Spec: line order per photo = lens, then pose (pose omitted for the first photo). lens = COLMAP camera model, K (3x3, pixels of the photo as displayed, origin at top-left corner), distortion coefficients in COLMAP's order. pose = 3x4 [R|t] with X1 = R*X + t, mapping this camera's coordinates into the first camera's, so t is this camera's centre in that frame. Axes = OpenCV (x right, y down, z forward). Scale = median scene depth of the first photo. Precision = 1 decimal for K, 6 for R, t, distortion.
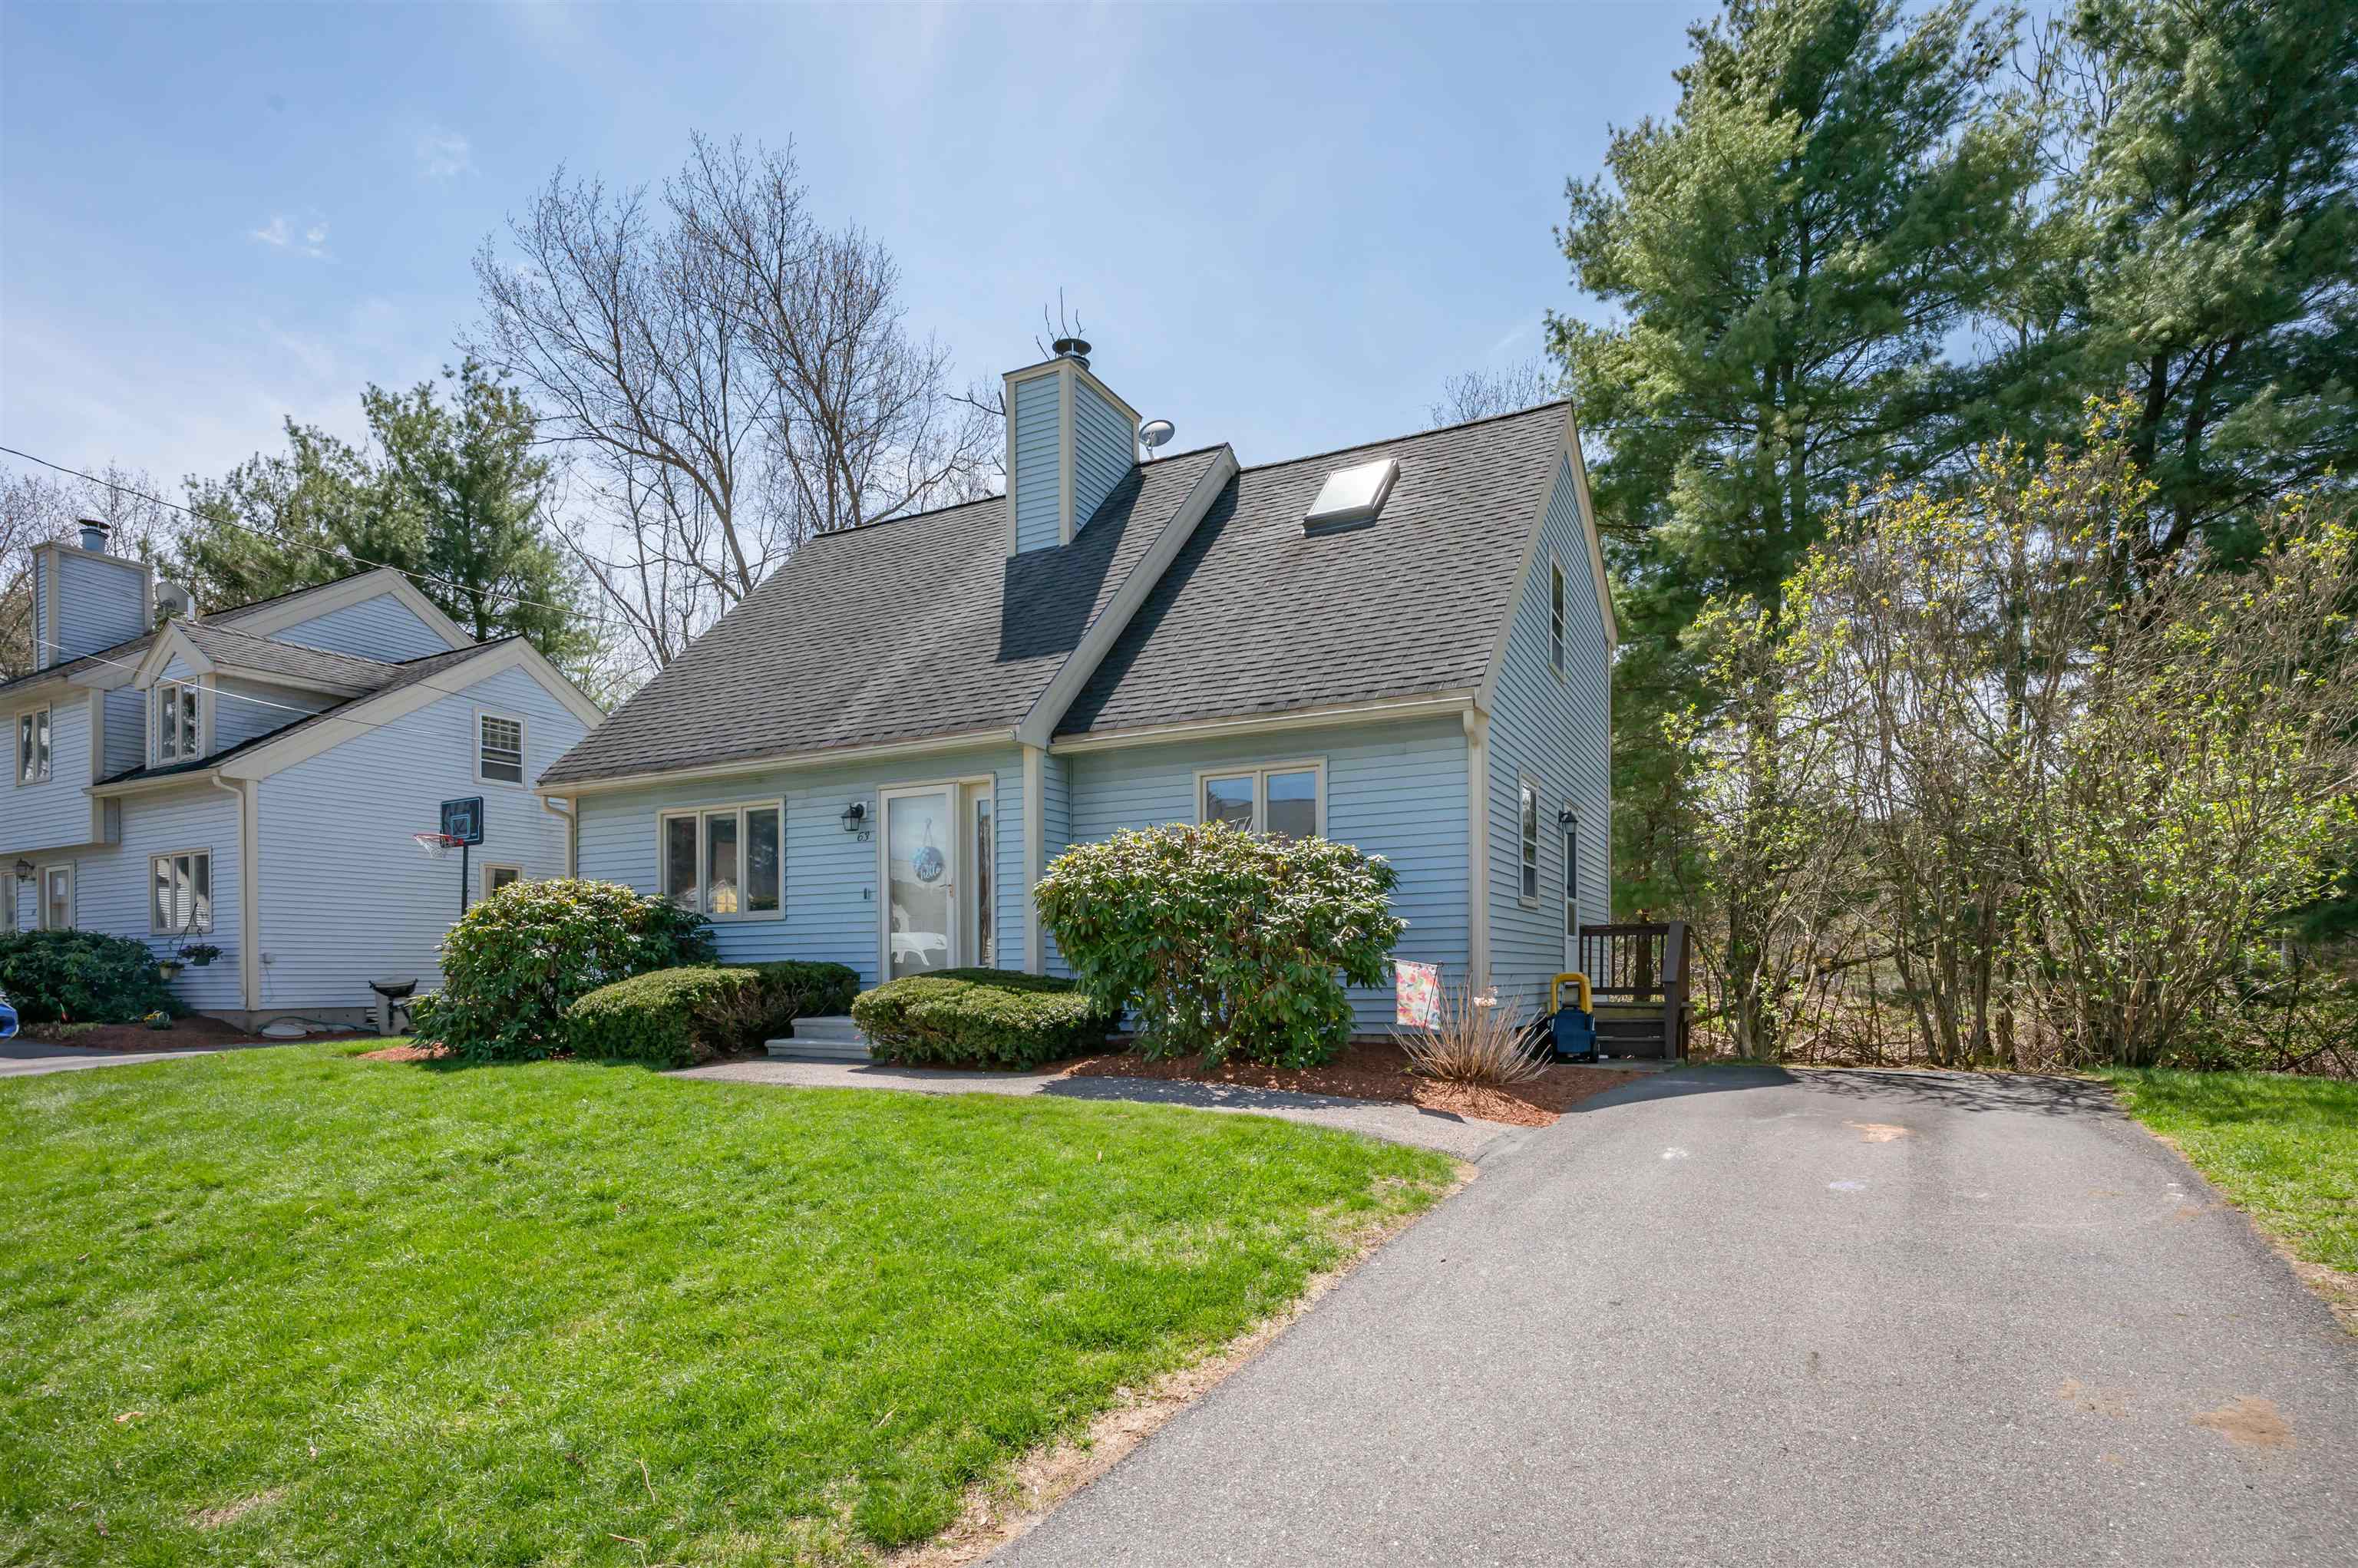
lens RADIAL K [[1196.3, 0, 1183.1], [0, 1196.3, 775.1], [0, 0, 1]] dist [-0.003097, 0.002236]
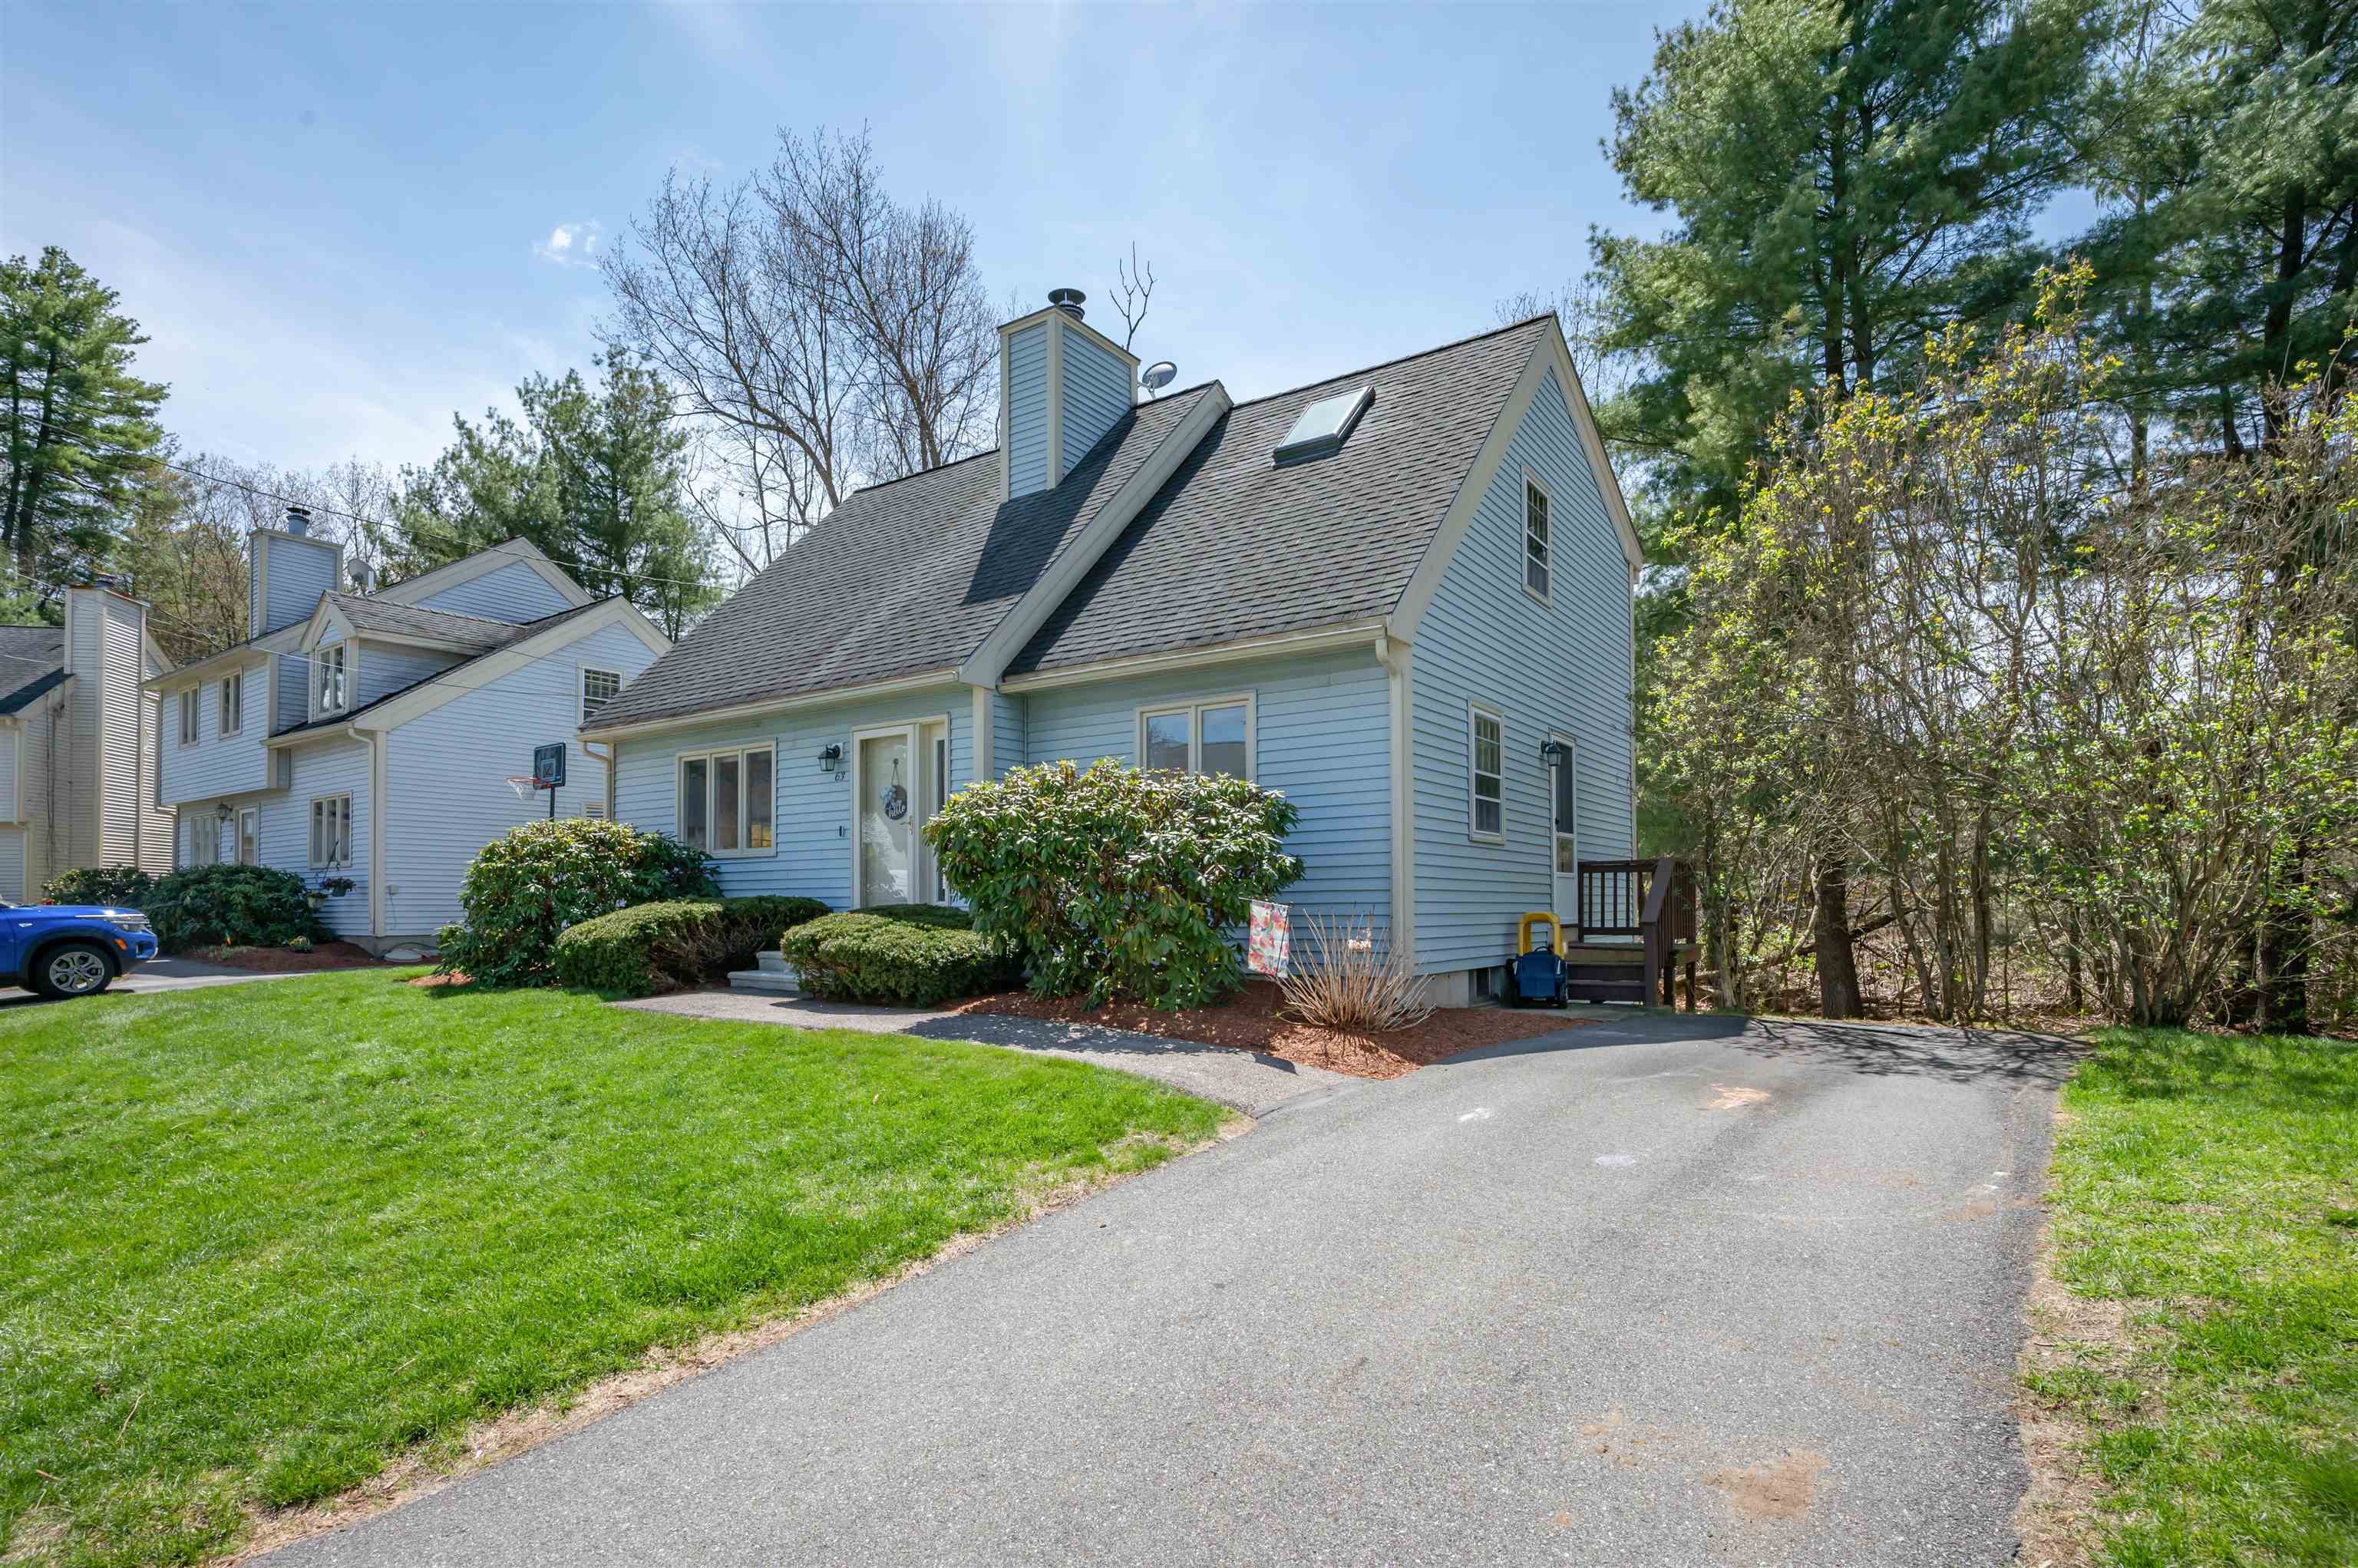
lens RADIAL K [[1162.8, 0, 1178.9], [0, 1162.8, 683.8], [0, 0, 1]] dist [-0.001615, 0.001742]
pose [[0.988539, -0.022498, -0.149280, 0.169519], [0.019032, 0.999516, -0.024606, 0.001358], [0.149762, 0.021483, 0.988489, 0.038481]]
